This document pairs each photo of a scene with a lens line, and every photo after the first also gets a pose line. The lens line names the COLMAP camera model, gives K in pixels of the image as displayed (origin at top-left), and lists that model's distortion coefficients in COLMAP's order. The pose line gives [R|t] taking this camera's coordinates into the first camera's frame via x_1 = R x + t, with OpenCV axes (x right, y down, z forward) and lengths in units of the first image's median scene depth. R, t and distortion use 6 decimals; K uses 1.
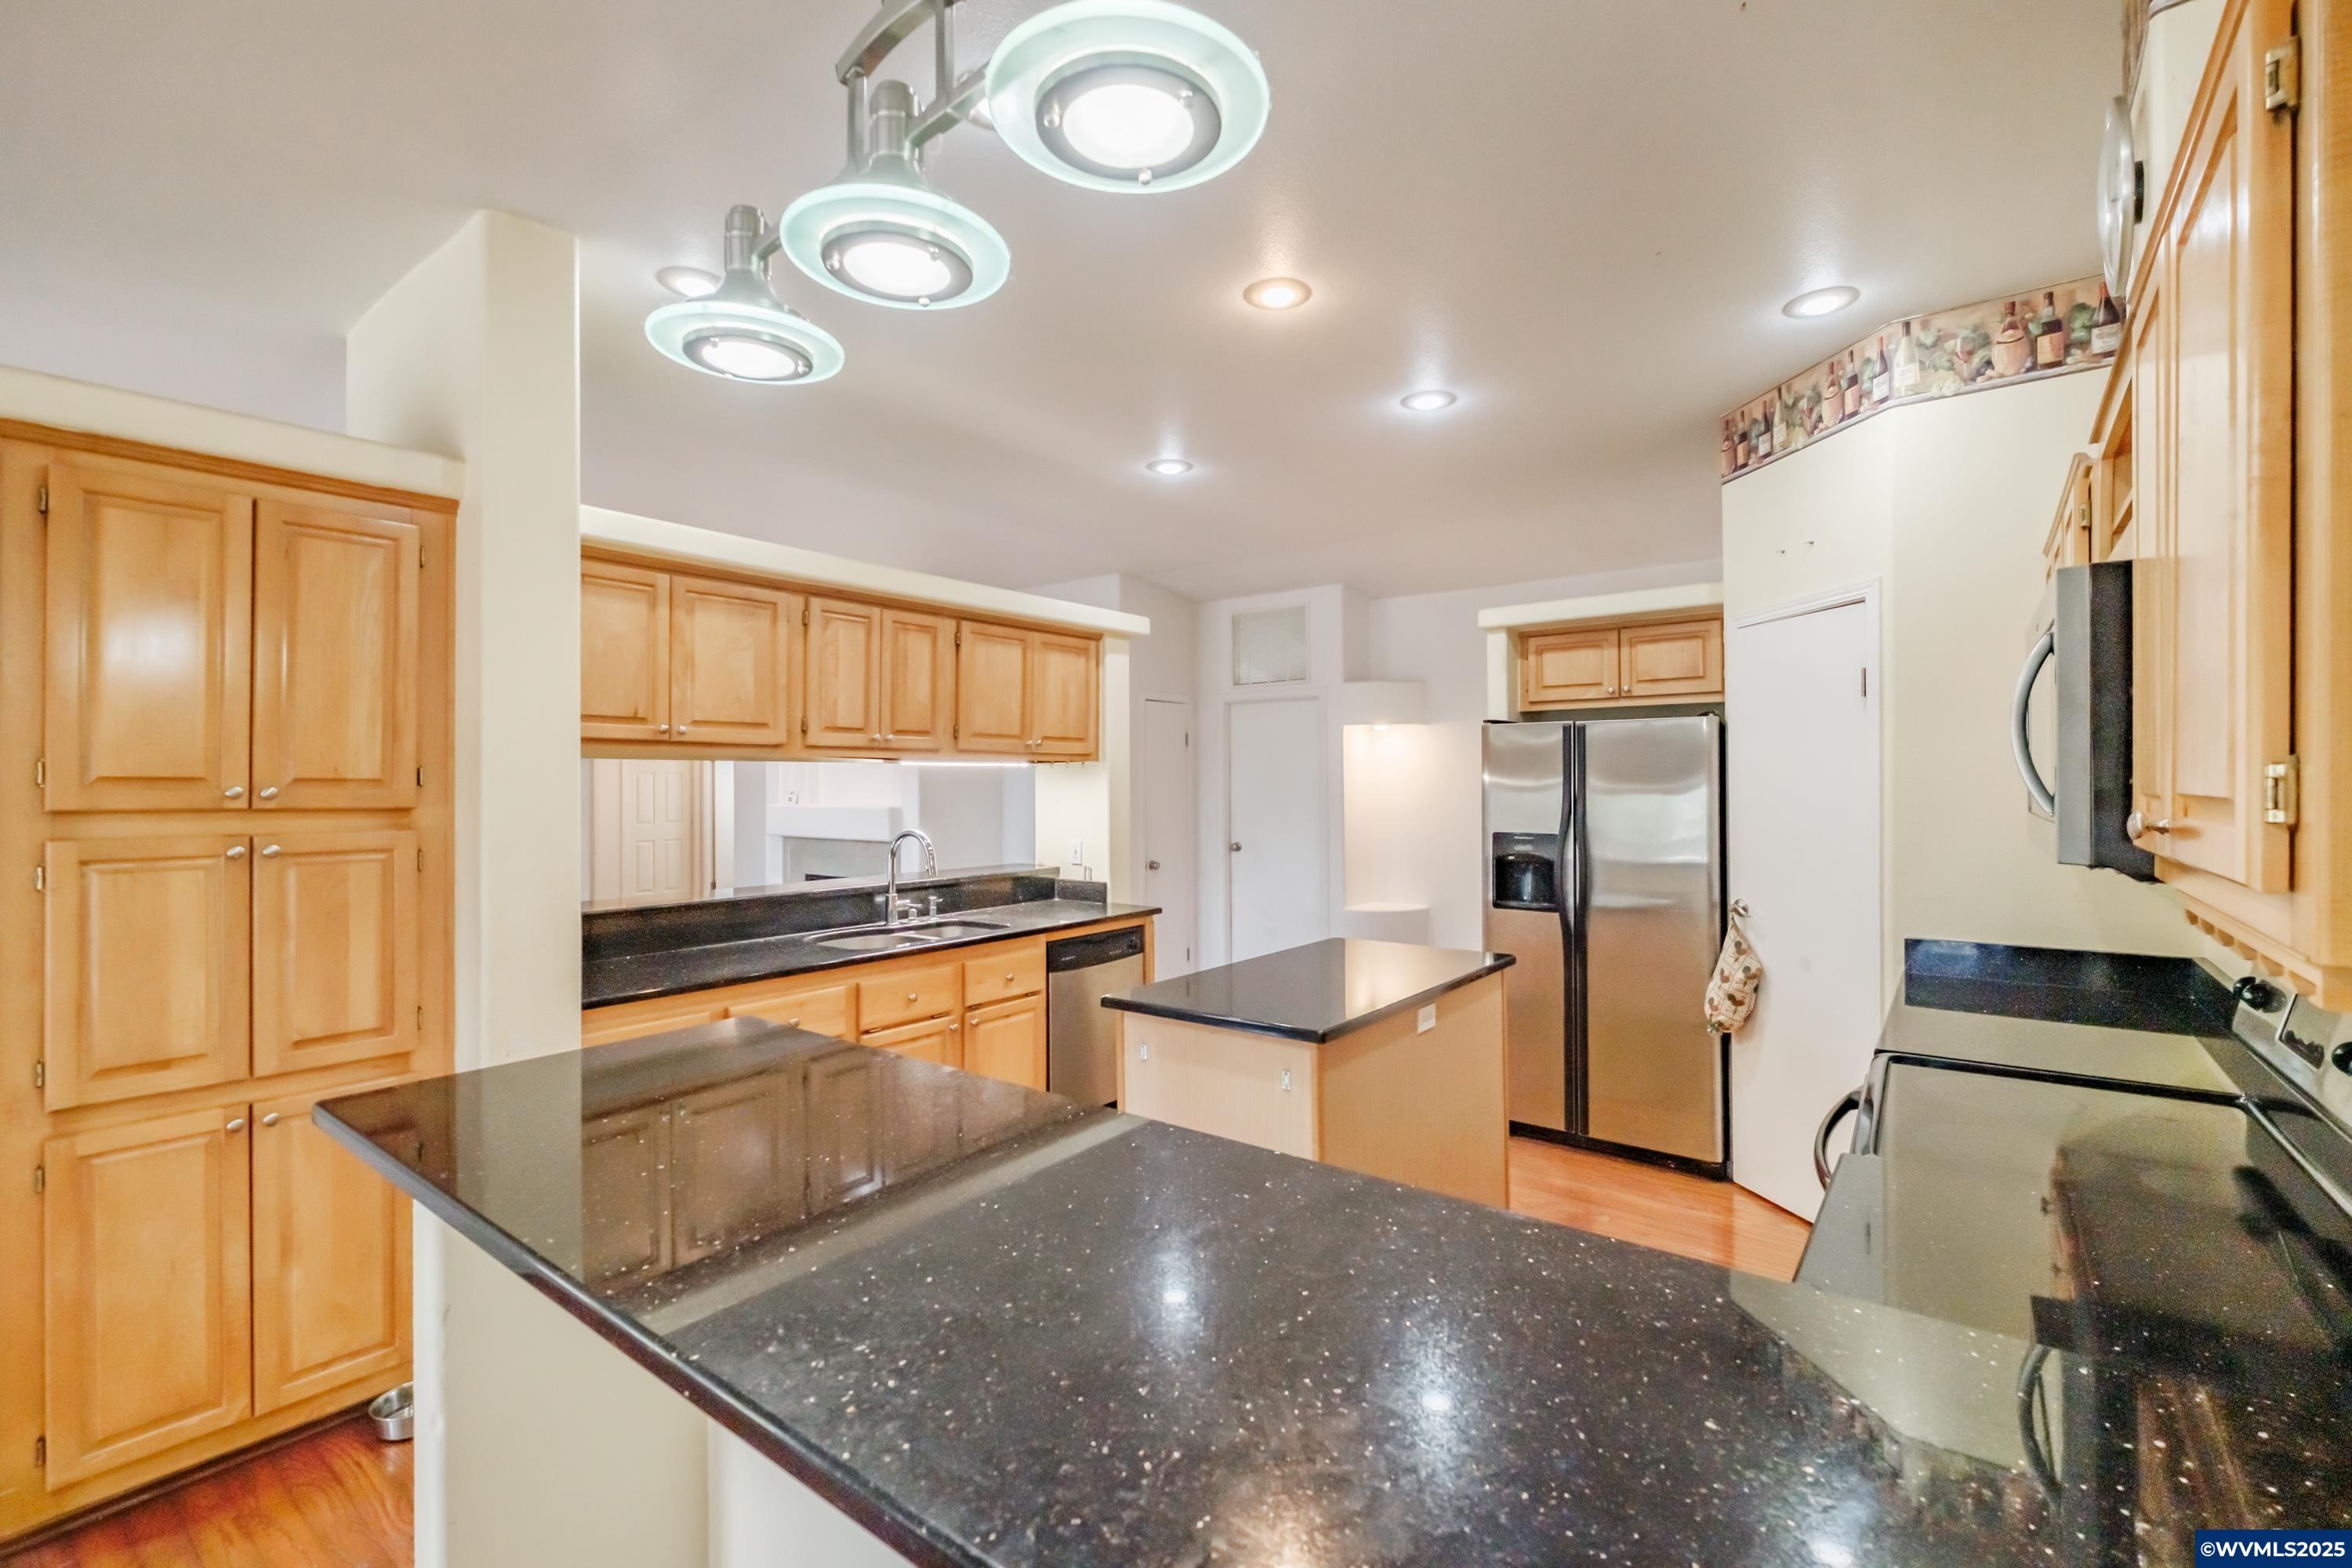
lens RADIAL K [[1017.1, 0, 1185.4], [0, 1017.1, 780.0], [0, 0, 1]] dist [-0.000825, -0.000793]
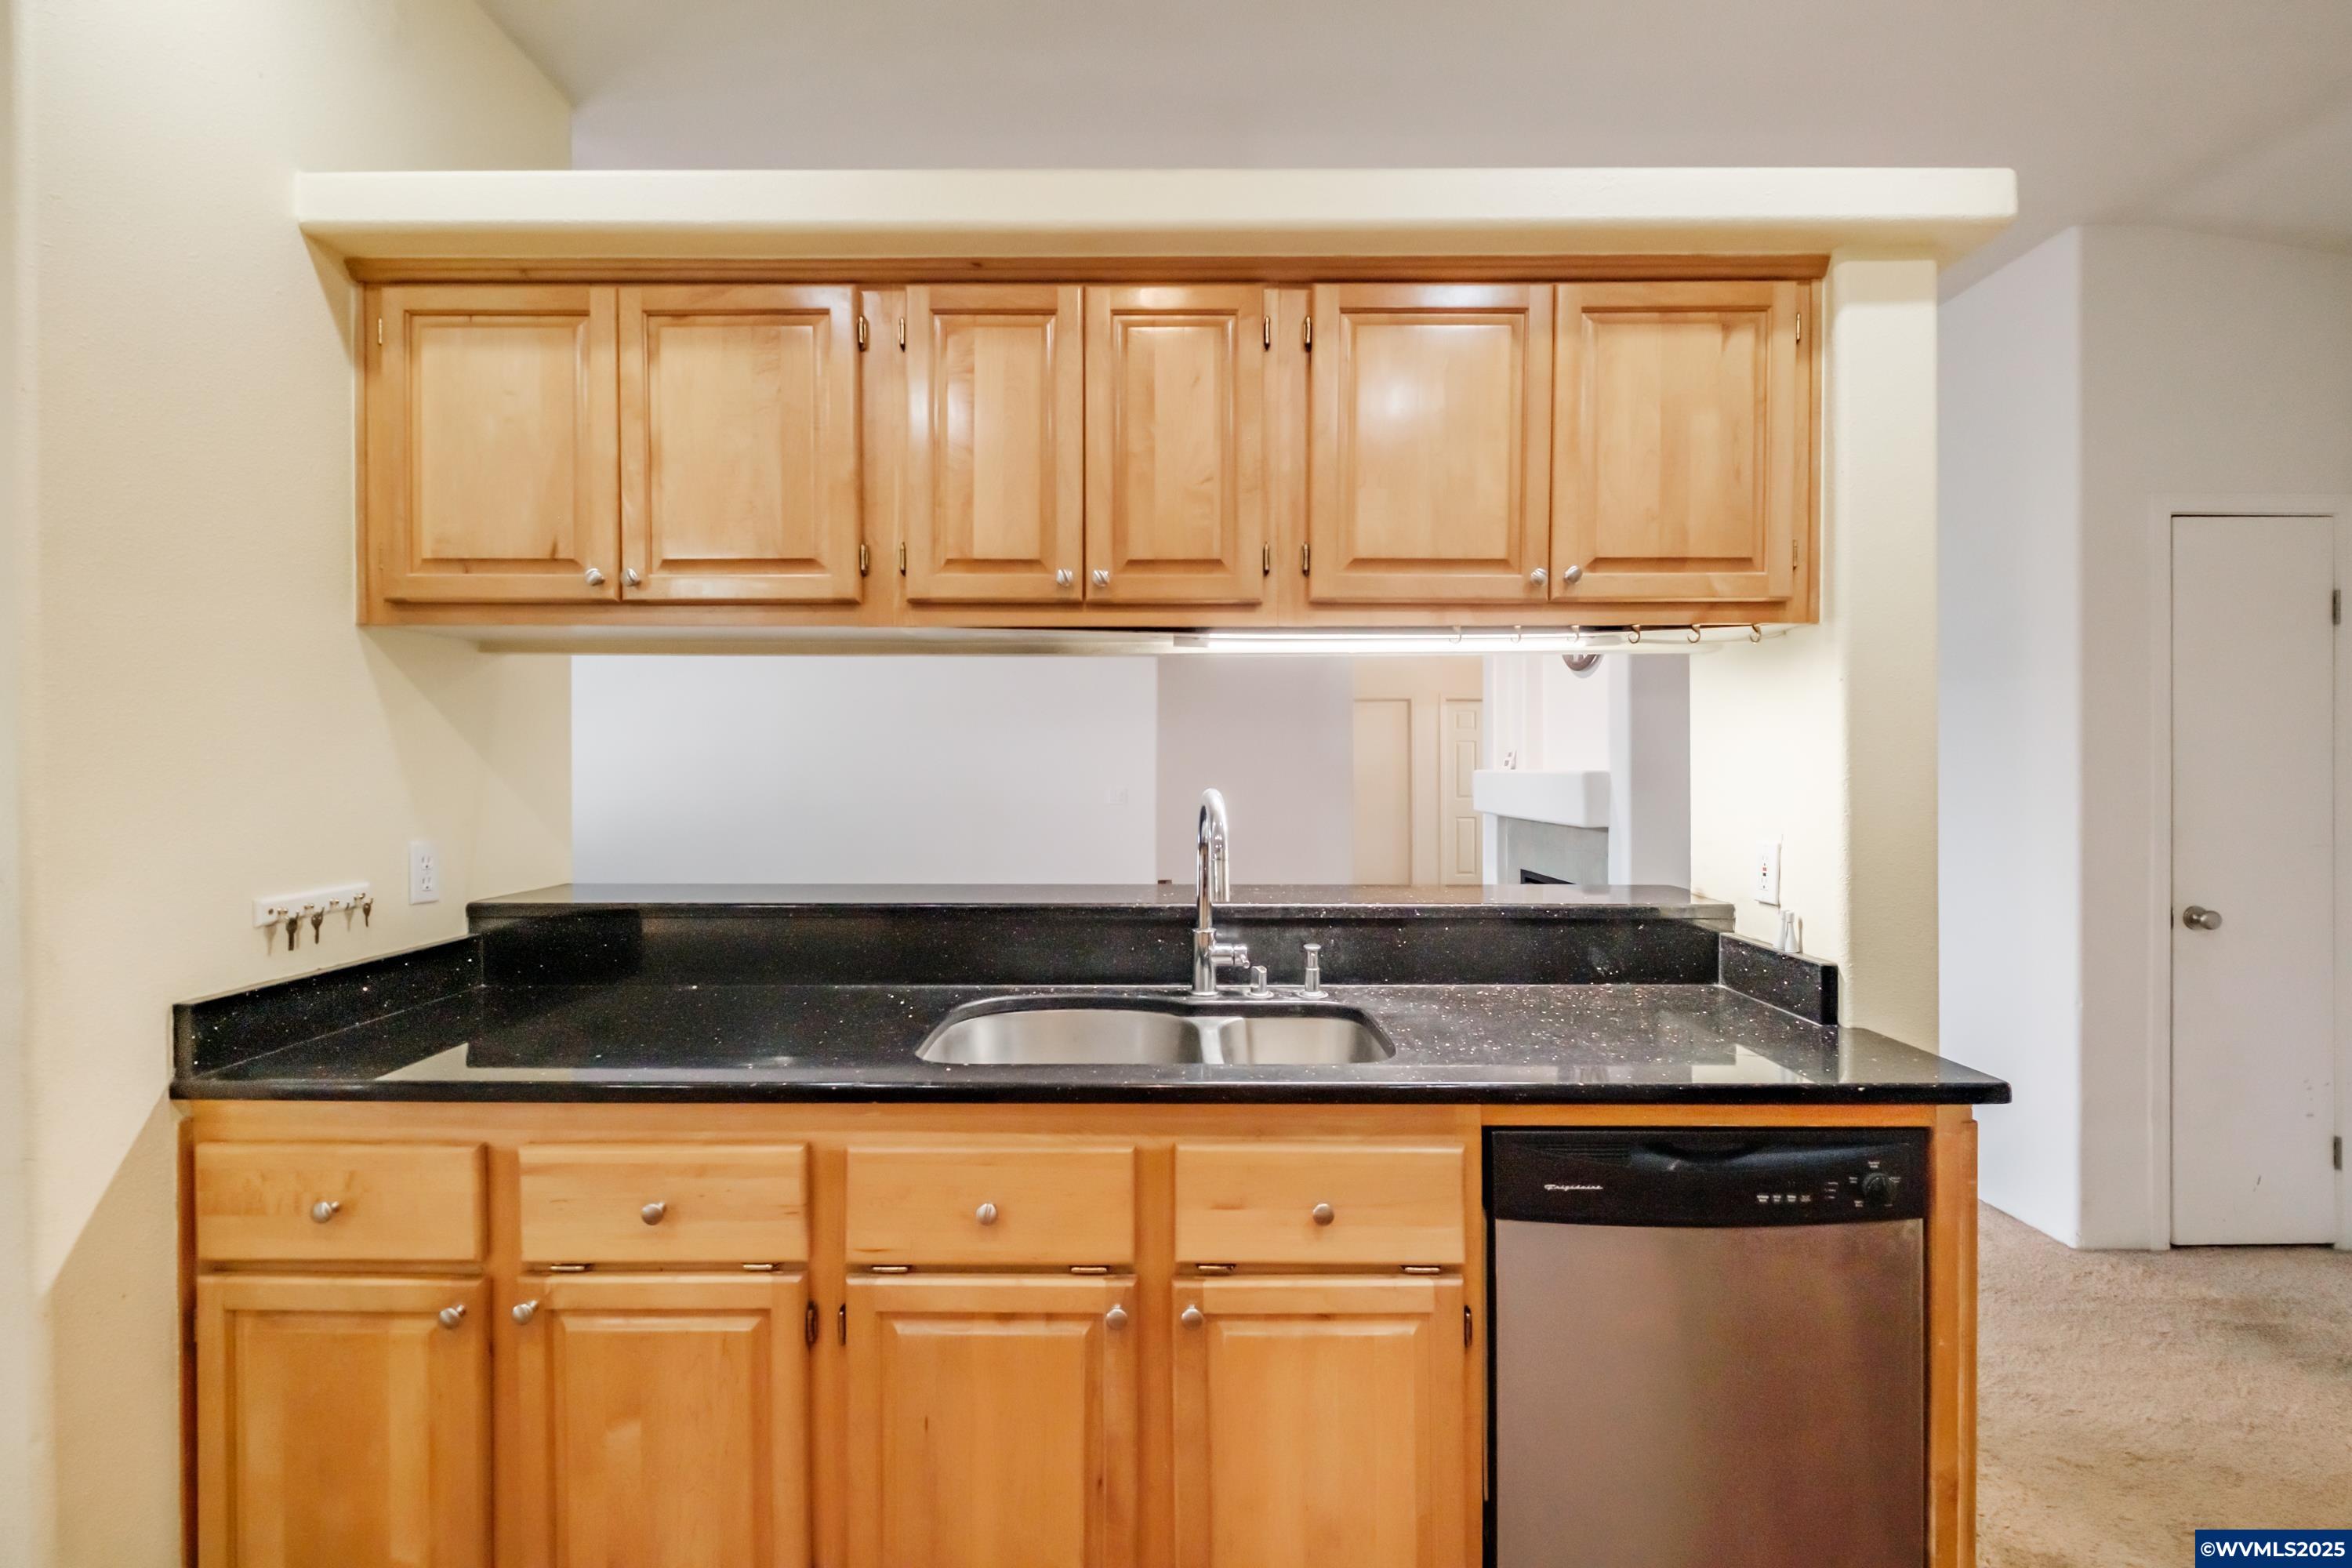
lens RADIAL K [[1001.4, 0, 1177.4], [0, 1001.4, 769.1], [0, 0, 1]] dist [-0.000390, -0.000045]
pose [[0.603533, 0.003996, -0.797328, 0.070281], [-0.000334, 0.999989, 0.004759, 0.037374], [0.797338, -0.002605, 0.603528, 0.721498]]
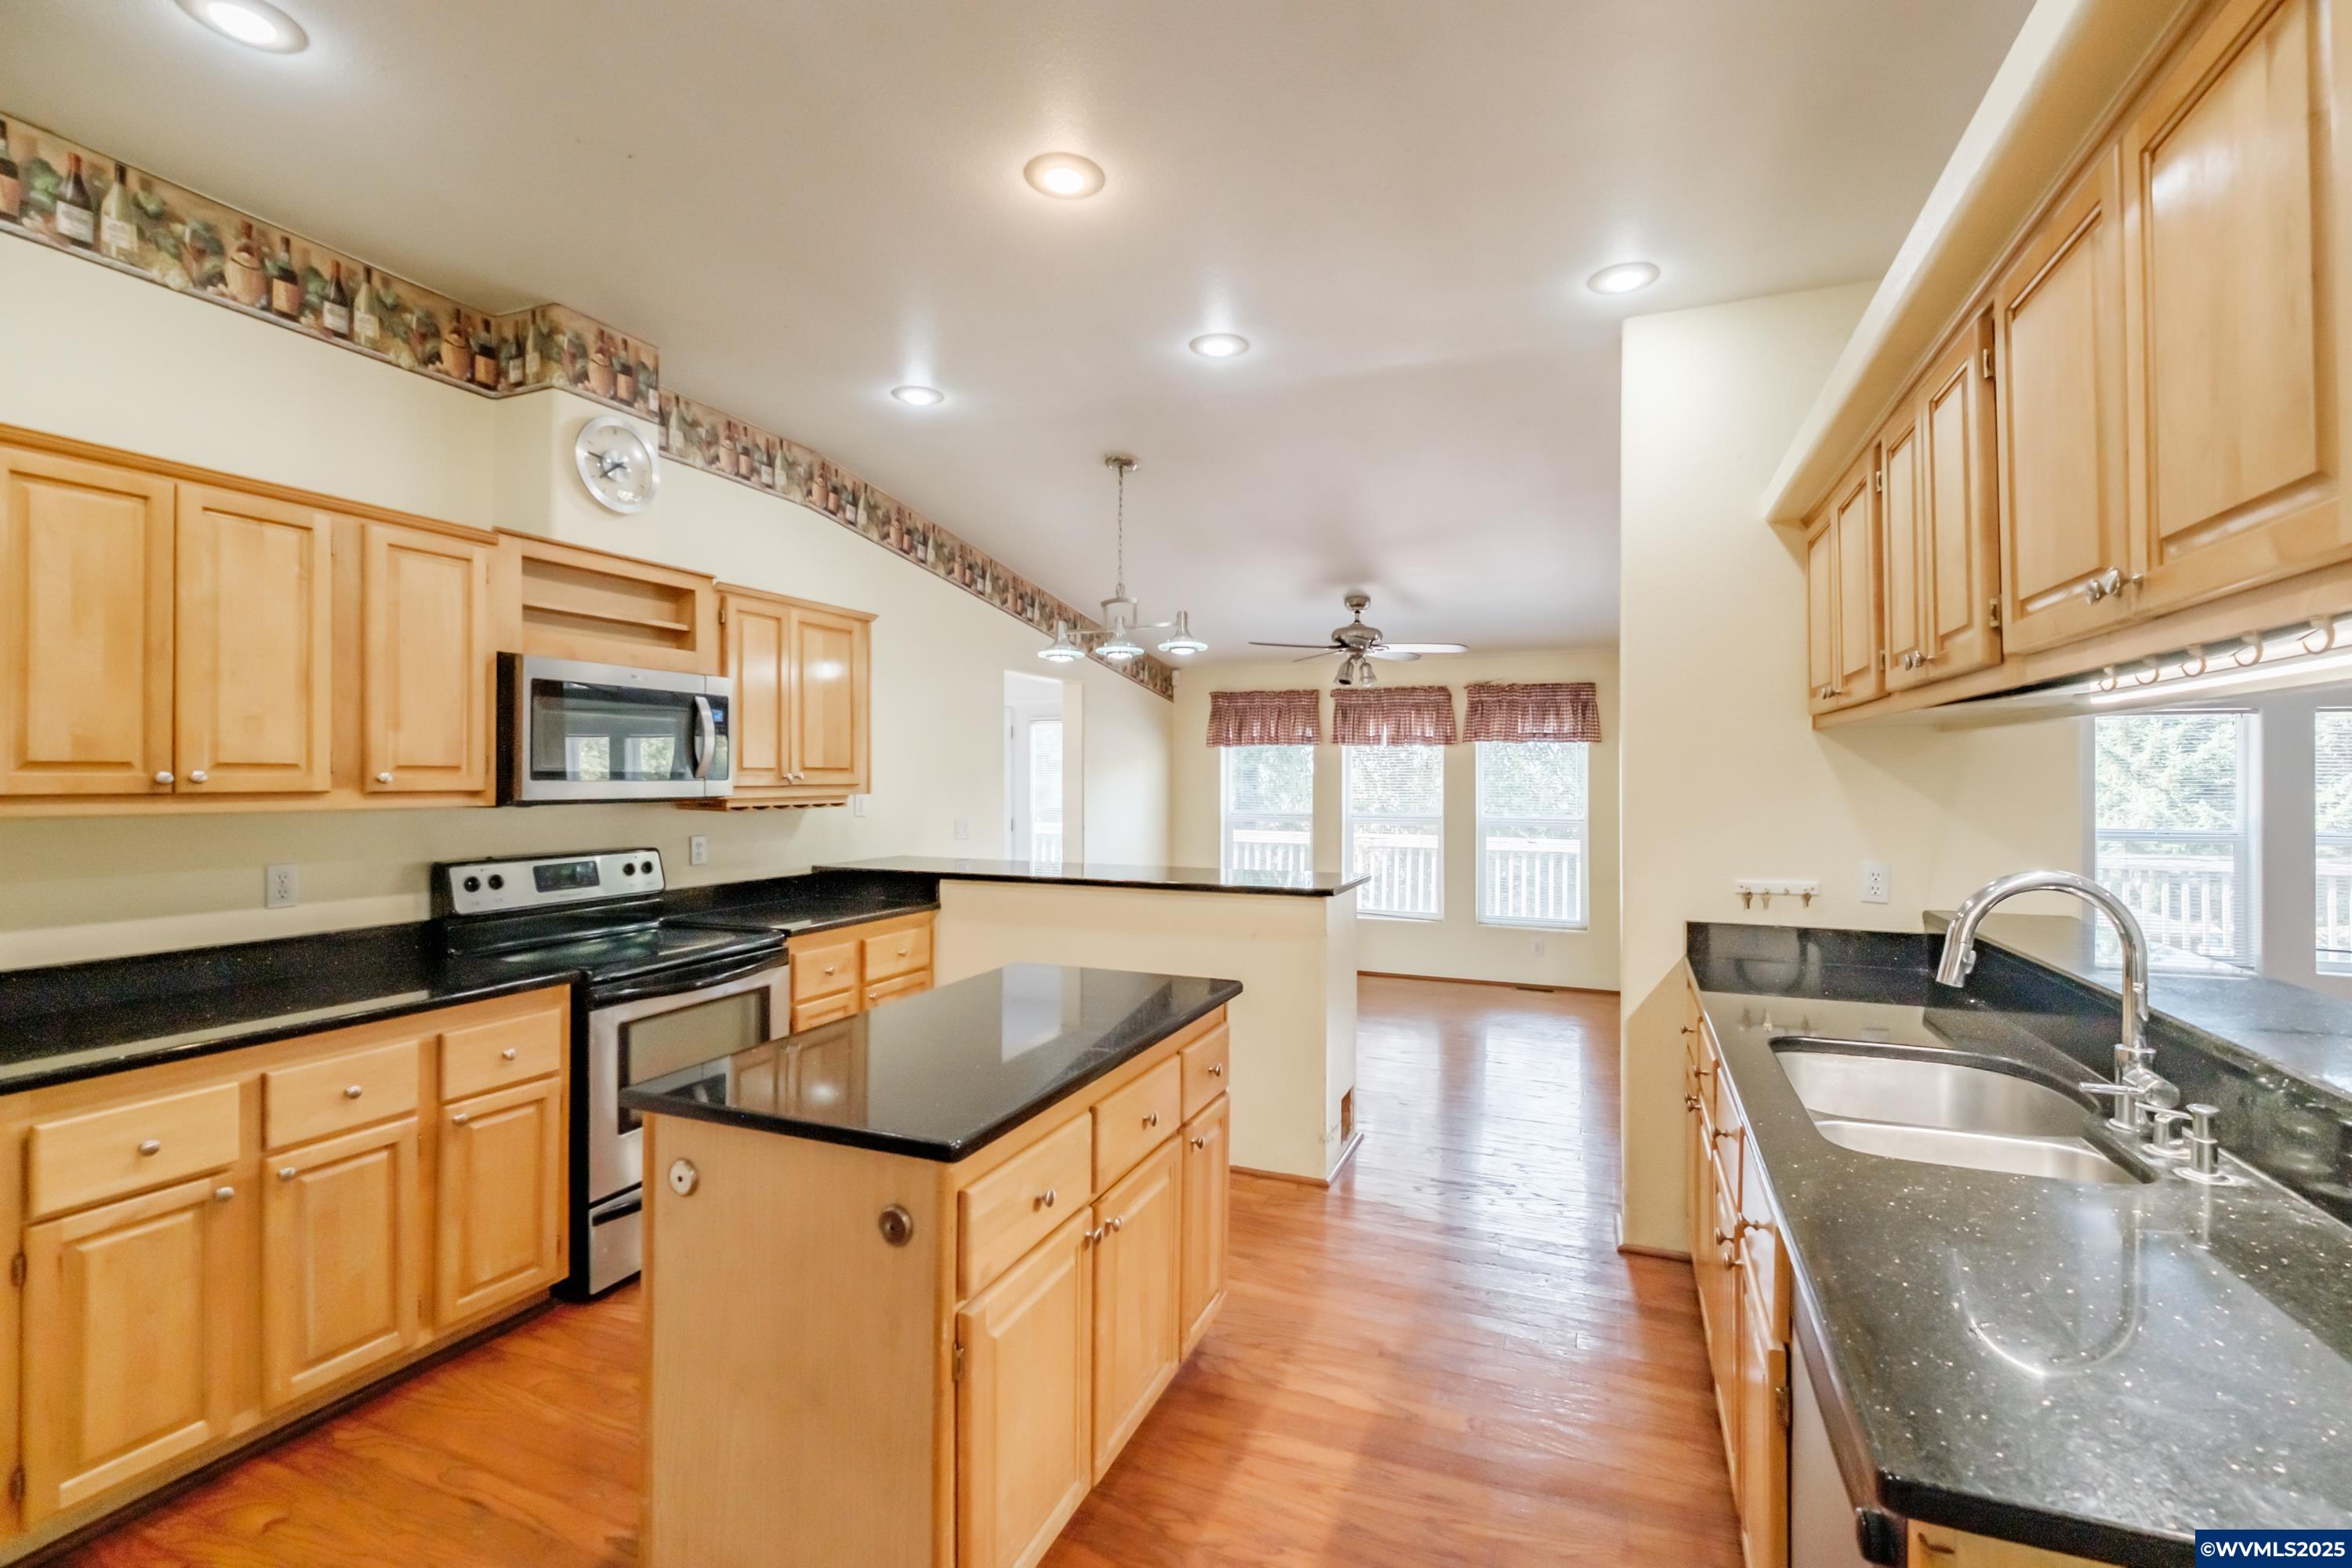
lens RADIAL K [[1016.8, 0, 1176.0], [0, 1016.8, 784.0], [0, 0, 1]] dist [-0.021090, 0.000142]
pose [[-0.969805, 0.002904, -0.243863, 0.125014], [0.002094, 0.999991, 0.003584, 0.016116], [0.243872, 0.002965, -0.969803, 1.222099]]
